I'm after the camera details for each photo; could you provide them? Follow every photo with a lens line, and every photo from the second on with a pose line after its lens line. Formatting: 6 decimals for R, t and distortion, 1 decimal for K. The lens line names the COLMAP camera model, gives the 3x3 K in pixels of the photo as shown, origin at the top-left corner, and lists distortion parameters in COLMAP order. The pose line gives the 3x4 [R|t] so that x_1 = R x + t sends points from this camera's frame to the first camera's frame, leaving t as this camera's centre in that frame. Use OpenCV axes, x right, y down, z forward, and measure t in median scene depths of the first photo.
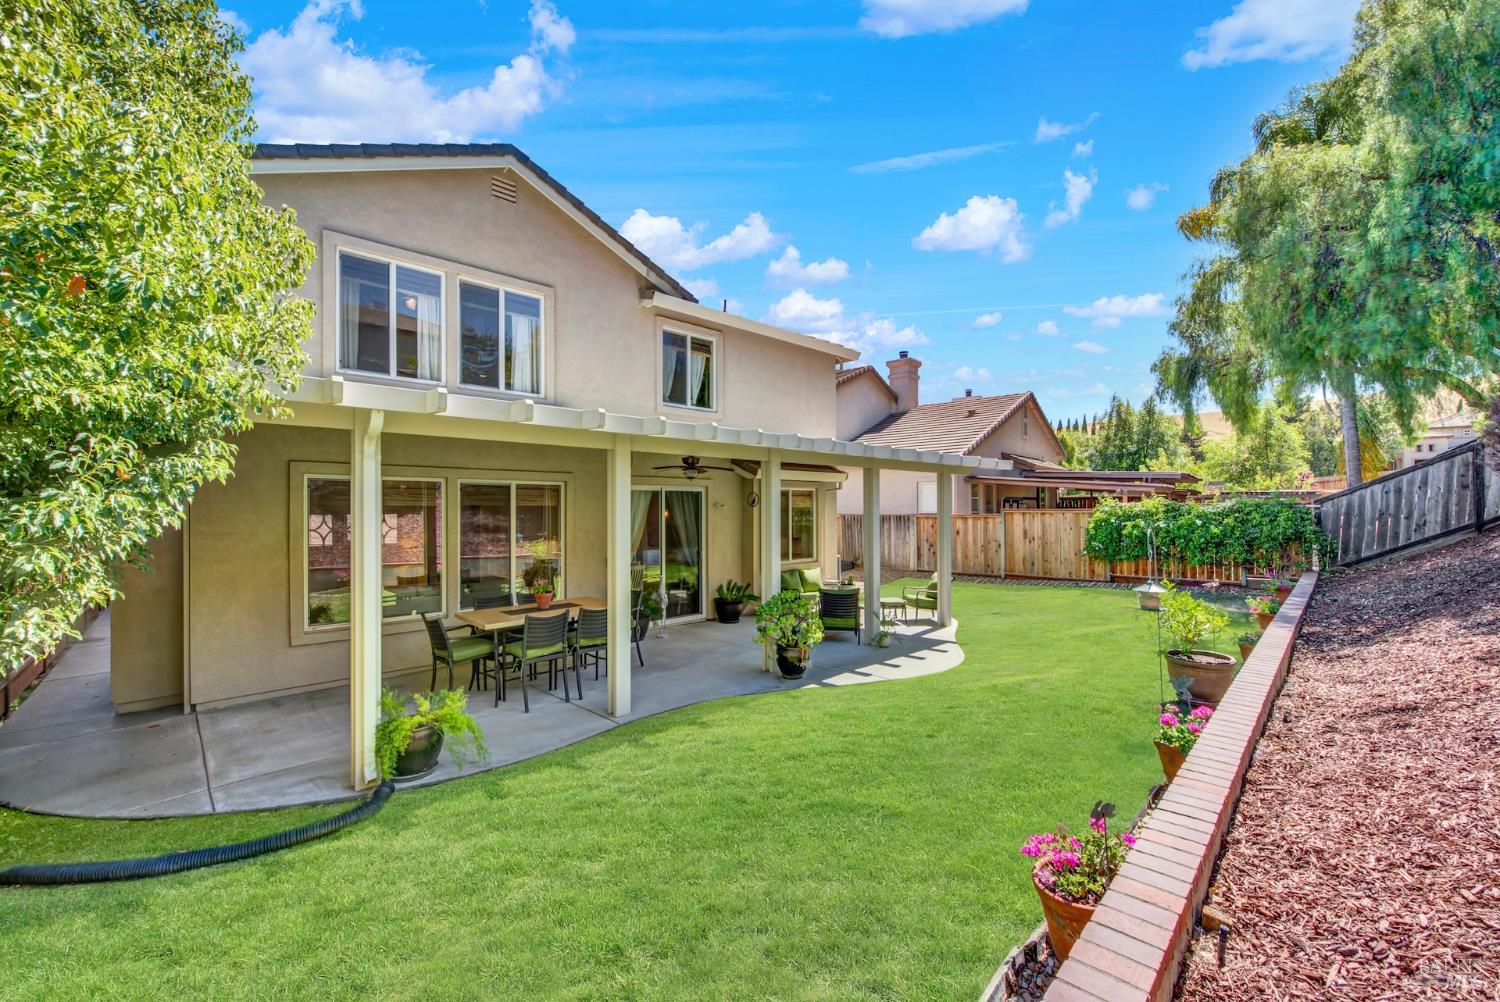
lens RADIAL K [[596.4, 0, 756.3], [0, 596.4, 504.9], [0, 0, 1]] dist [0.003478, -0.003108]
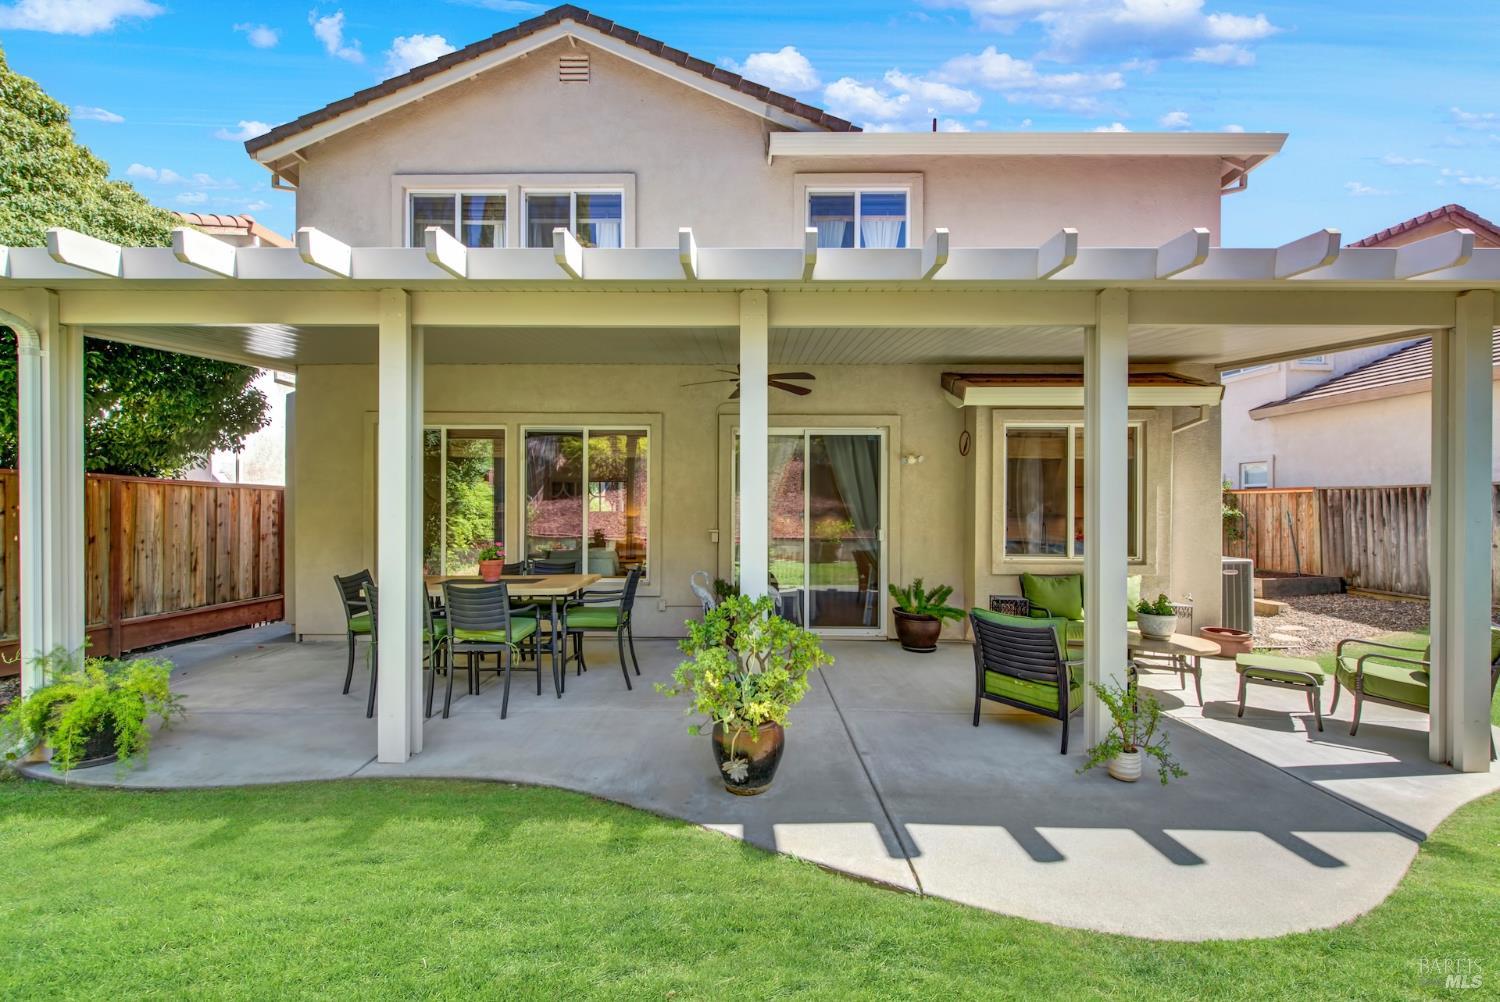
lens RADIAL K [[596.4, 0, 756.3], [0, 596.4, 504.9], [0, 0, 1]] dist [0.003478, -0.003108]
pose [[0.719253, 0.005034, -0.694730, 0.280097], [-0.002886, 0.999987, 0.004258, 0.054589], [0.694743, -0.001058, 0.719258, 0.504114]]
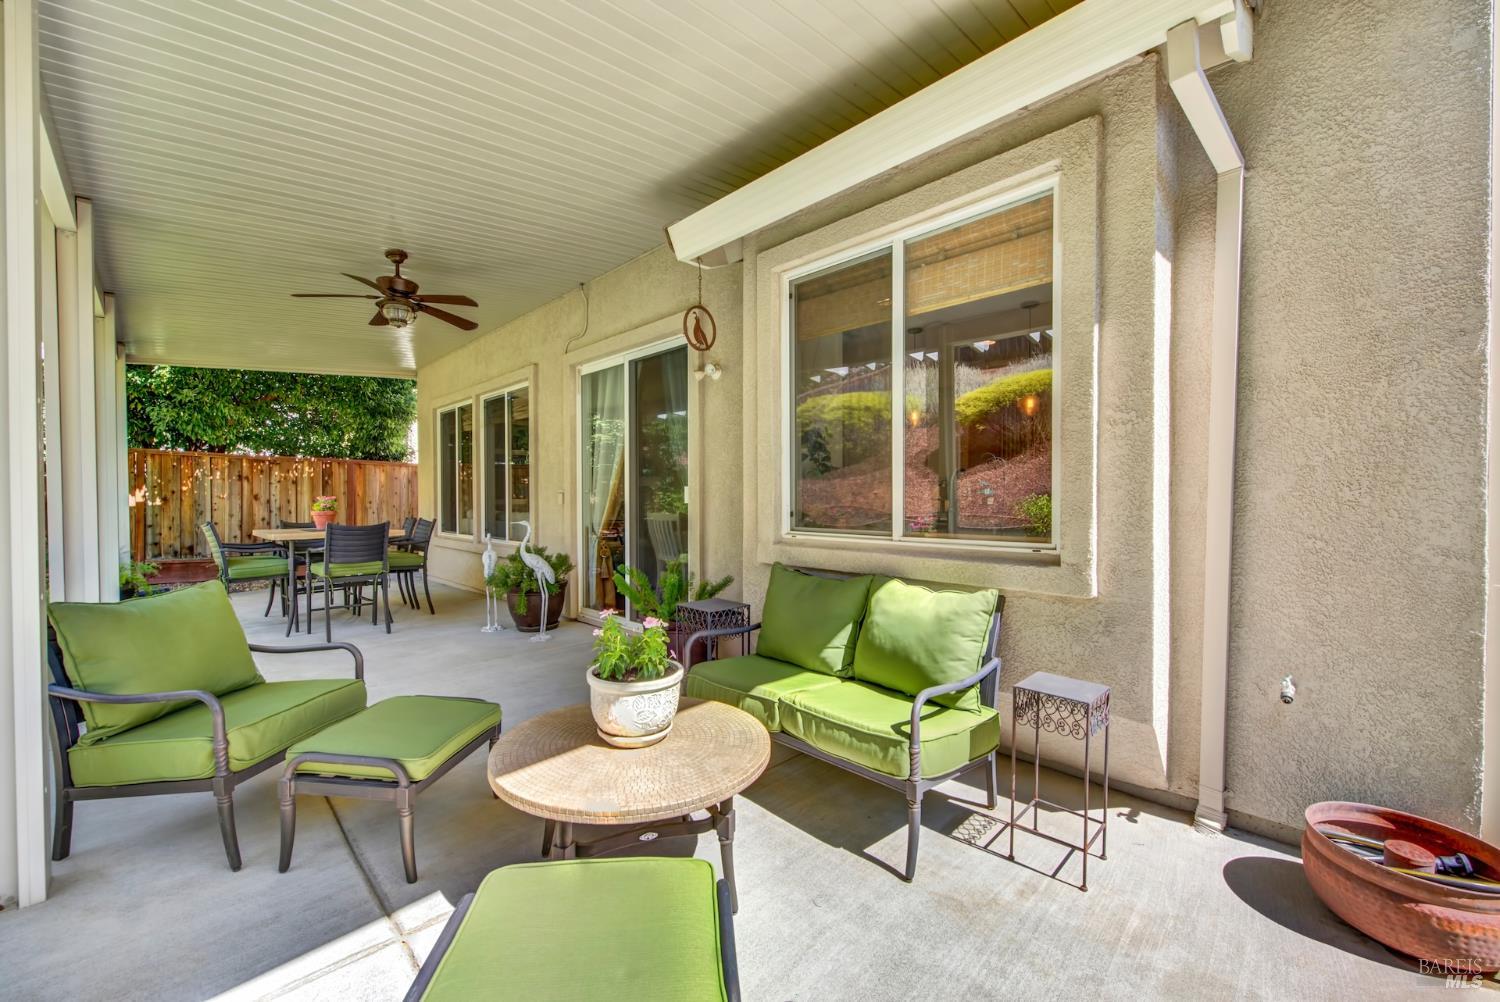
lens RADIAL K [[596.4, 0, 756.3], [0, 596.4, 504.9], [0, 0, 1]] dist [0.003478, -0.003108]
pose [[0.023204, 0.015889, -0.999604, 0.362647], [0.007554, 0.999842, 0.016068, 0.093304], [0.999702, -0.007923, 0.023080, 1.151303]]
